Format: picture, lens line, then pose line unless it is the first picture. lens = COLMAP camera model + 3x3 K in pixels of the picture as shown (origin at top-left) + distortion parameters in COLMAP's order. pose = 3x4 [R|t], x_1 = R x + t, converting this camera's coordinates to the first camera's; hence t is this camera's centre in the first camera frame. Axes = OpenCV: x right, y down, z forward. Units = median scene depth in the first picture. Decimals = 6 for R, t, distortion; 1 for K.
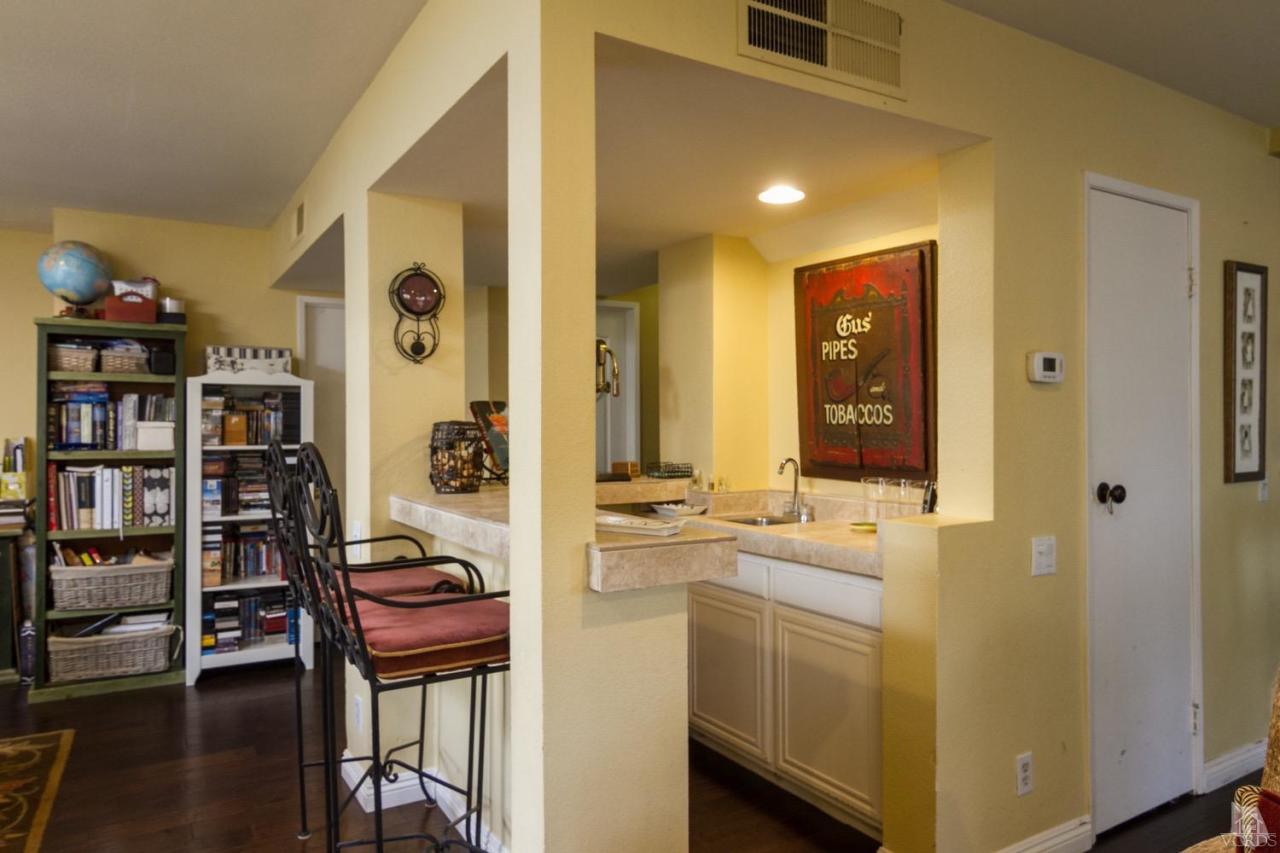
lens RADIAL K [[845.7, 0, 643.1], [0, 845.7, 425.8], [0, 0, 1]] dist [0.000062, -0.001385]
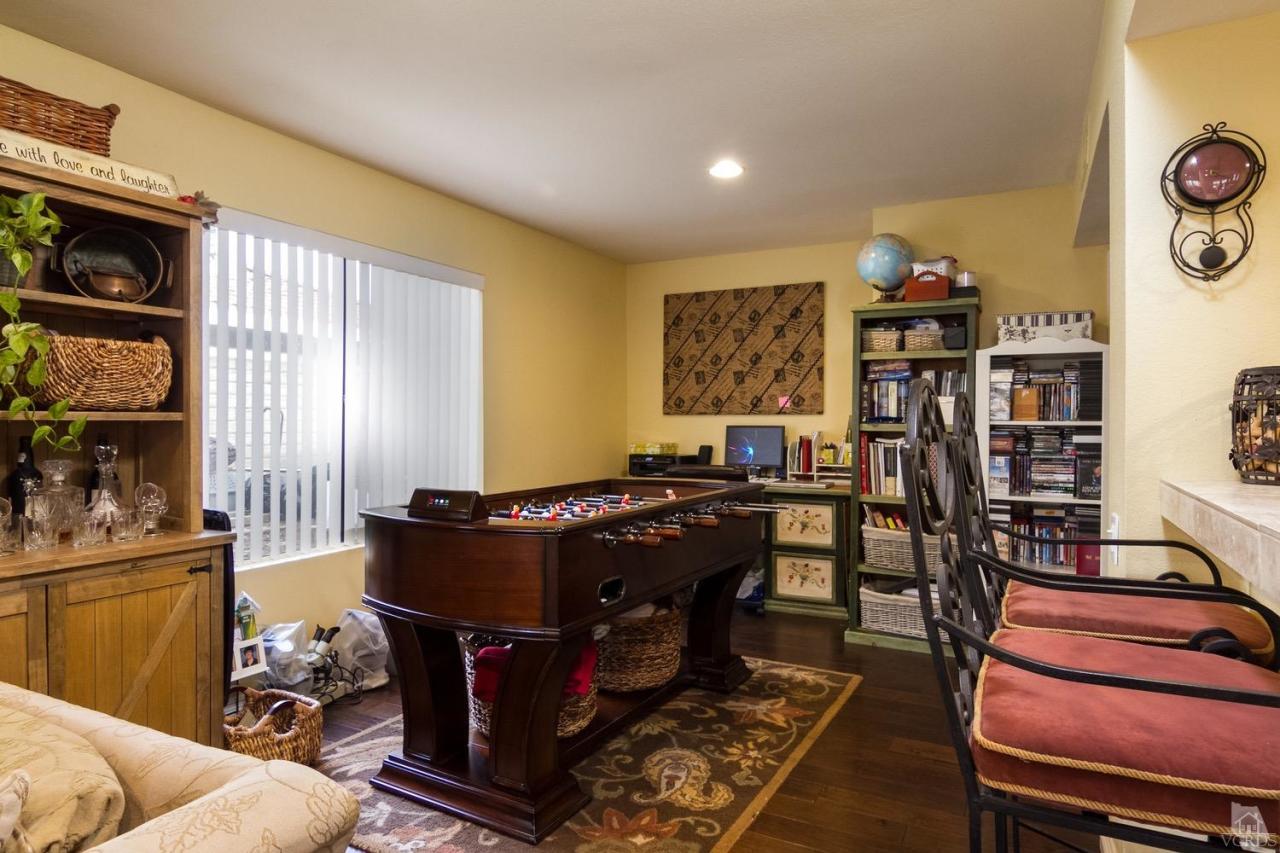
lens RADIAL K [[748.3, 0, 641.8], [0, 748.3, 423.6], [0, 0, 1]] dist [-0.004692, 0.001404]
pose [[0.523845, 0.010861, -0.851744, -0.003982], [-0.005832, 0.999941, 0.009164, 0.022011], [0.851794, 0.000167, 0.523878, 0.218463]]
